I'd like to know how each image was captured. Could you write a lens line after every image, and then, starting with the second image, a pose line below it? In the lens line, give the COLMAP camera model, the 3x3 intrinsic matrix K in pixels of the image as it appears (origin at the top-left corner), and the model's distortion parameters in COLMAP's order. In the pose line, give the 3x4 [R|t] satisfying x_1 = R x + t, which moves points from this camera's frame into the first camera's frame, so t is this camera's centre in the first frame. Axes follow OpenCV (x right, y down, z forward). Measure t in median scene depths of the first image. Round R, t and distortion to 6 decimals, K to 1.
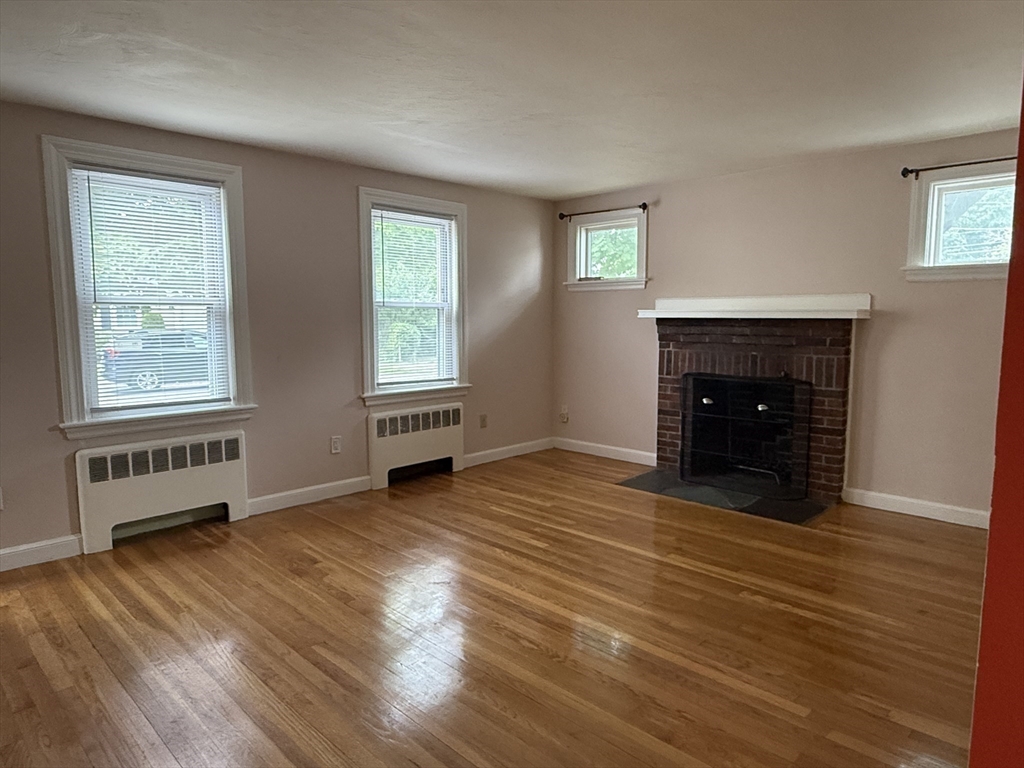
lens RADIAL K [[645.2, 0, 517.2], [0, 645.2, 388.4], [0, 0, 1]] dist [0.002136, -0.005149]
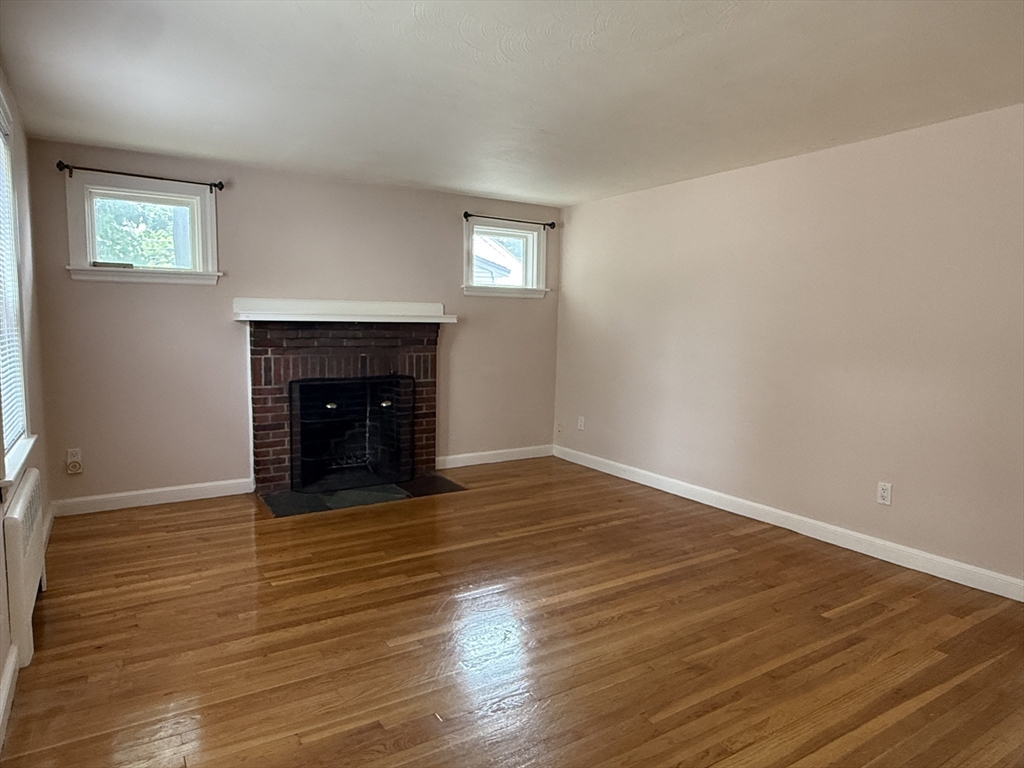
lens RADIAL K [[645.2, 0, 509.3], [0, 645.2, 386.9], [0, 0, 1]] dist [0.002136, -0.005149]
pose [[0.228444, -0.094574, 0.968953, -0.608435], [0.097766, 0.992468, 0.073820, -0.056489], [-0.968636, 0.077867, 0.235969, 0.517698]]
